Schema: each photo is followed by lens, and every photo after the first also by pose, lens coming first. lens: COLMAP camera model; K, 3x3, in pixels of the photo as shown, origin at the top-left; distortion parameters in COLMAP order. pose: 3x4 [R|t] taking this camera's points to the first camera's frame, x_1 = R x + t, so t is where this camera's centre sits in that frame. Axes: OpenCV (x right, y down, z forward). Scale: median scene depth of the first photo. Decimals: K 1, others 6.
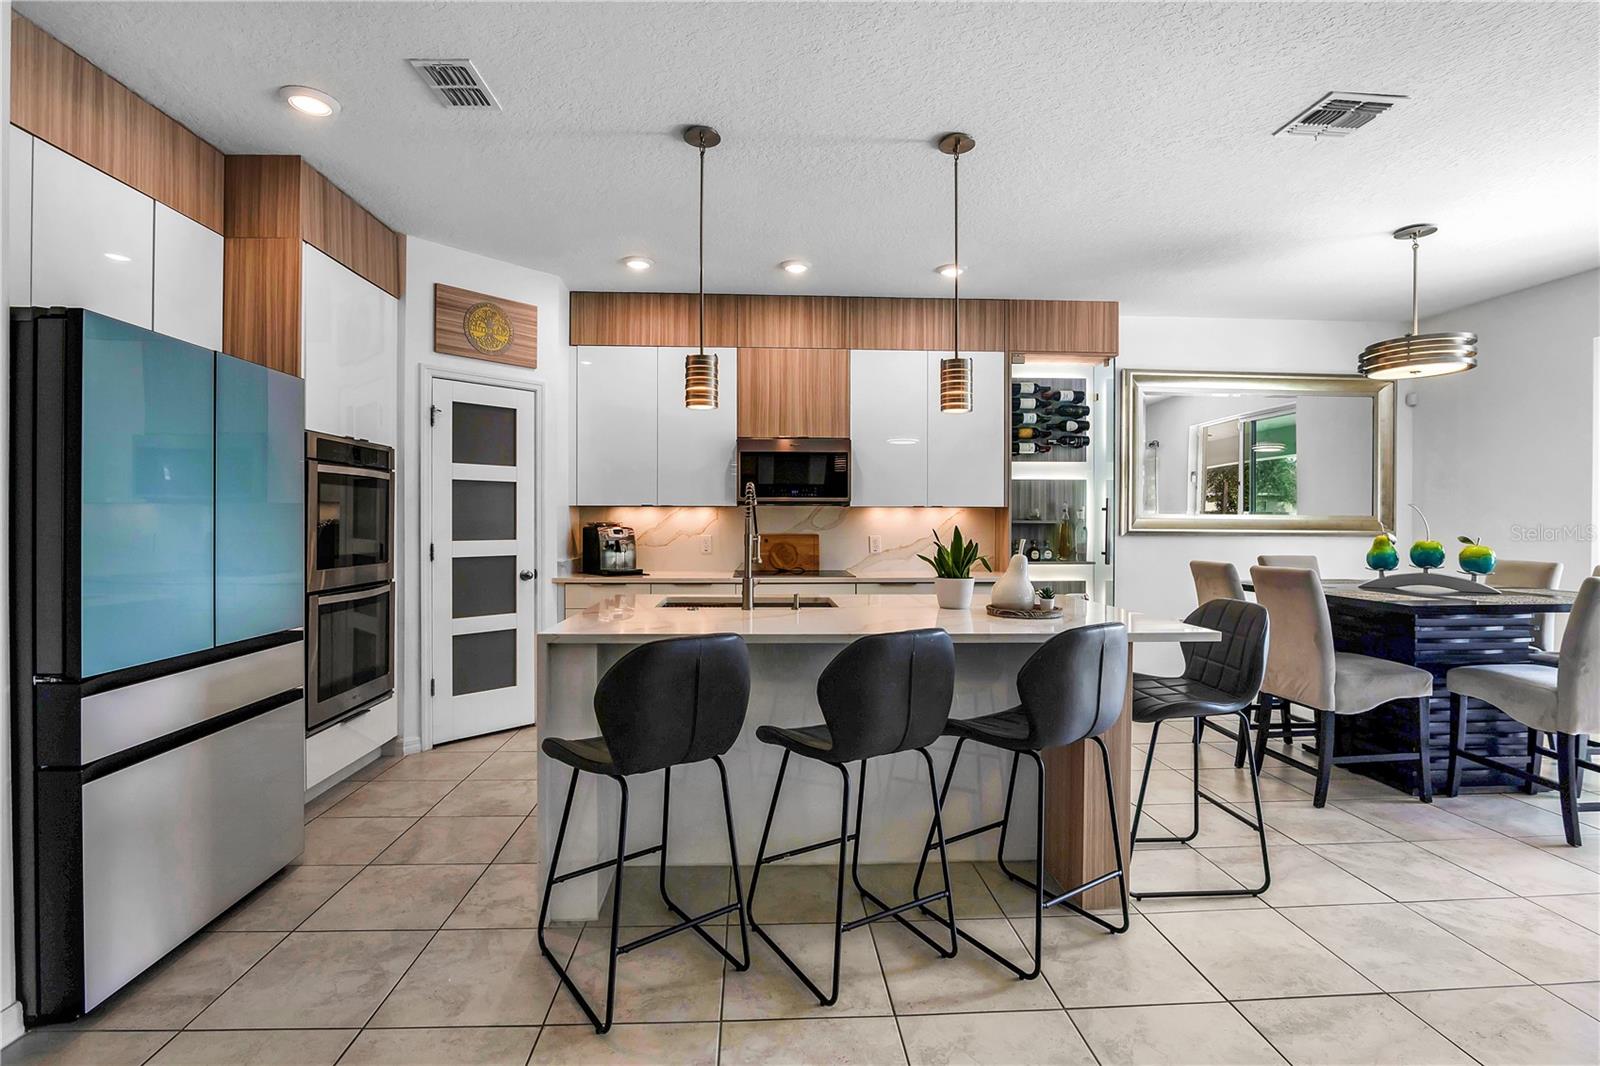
lens RADIAL K [[736.7, 0, 793.8], [0, 736.7, 522.3], [0, 0, 1]] dist [-0.020666, 0.003439]
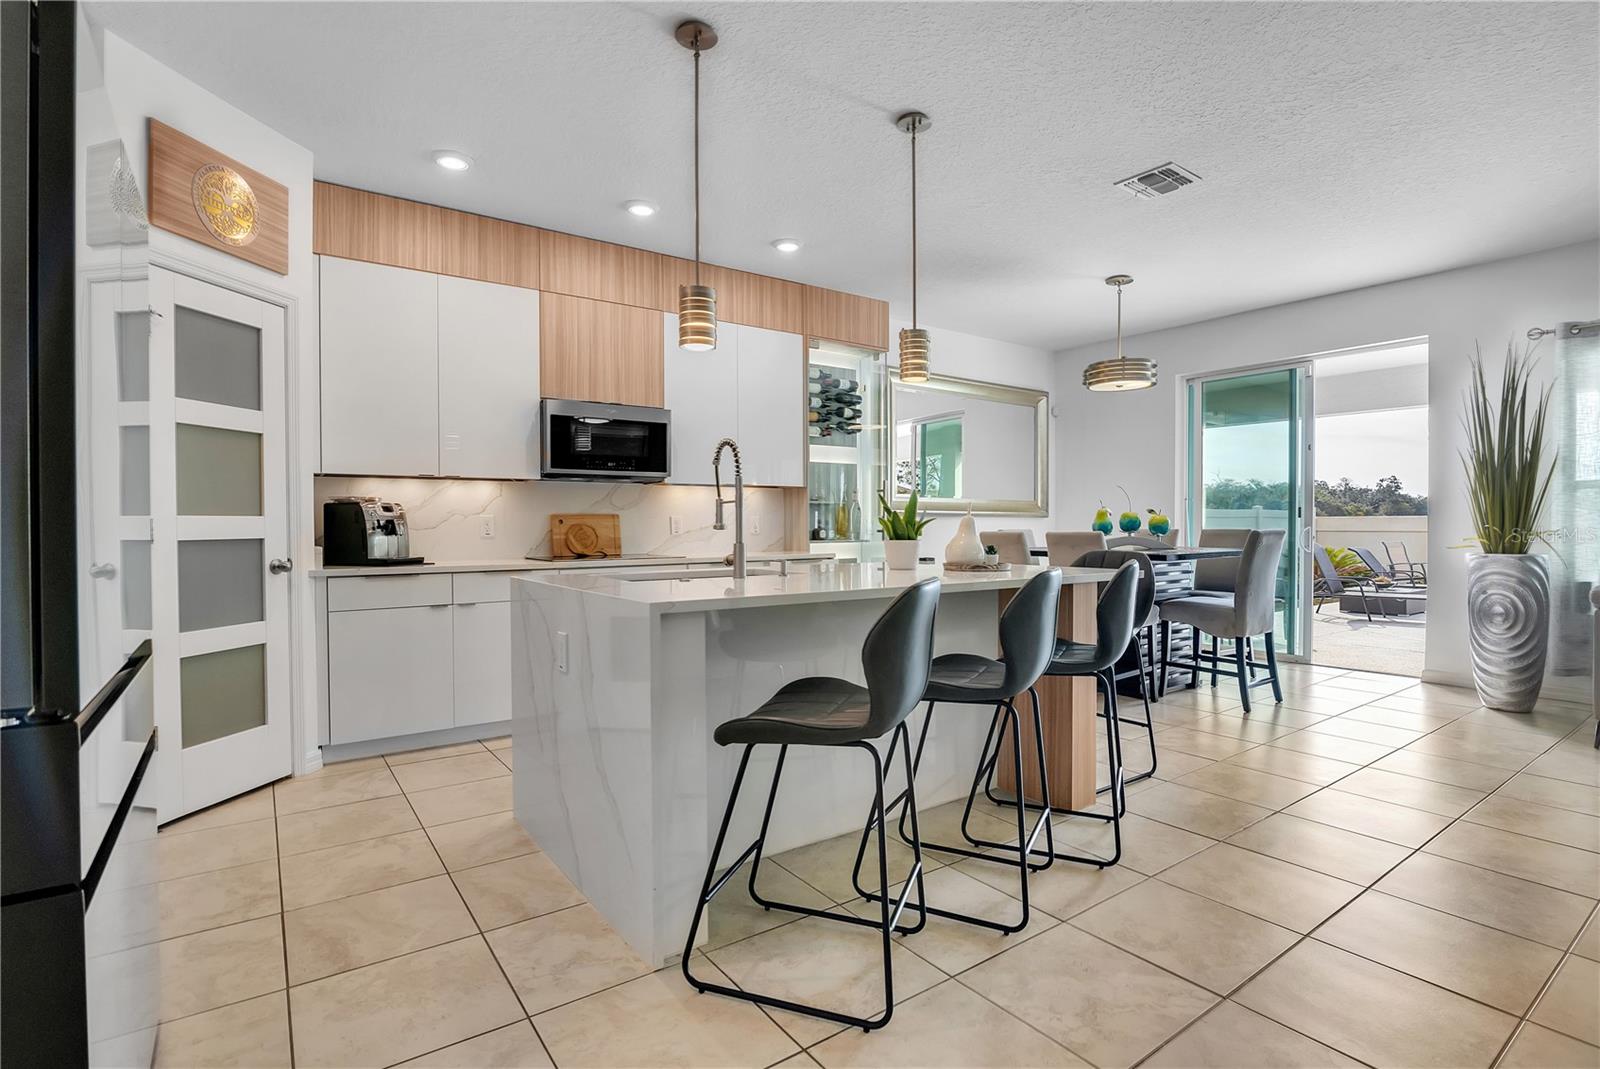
lens RADIAL K [[772.7, 0, 806.9], [0, 772.7, 528.7], [0, 0, 1]] dist [-0.017569, -0.000505]
pose [[0.840078, -0.009997, 0.542373, -0.326978], [0.007827, 0.999949, 0.006309, 0.034292], [-0.542409, -0.001055, 0.840114, 0.103320]]
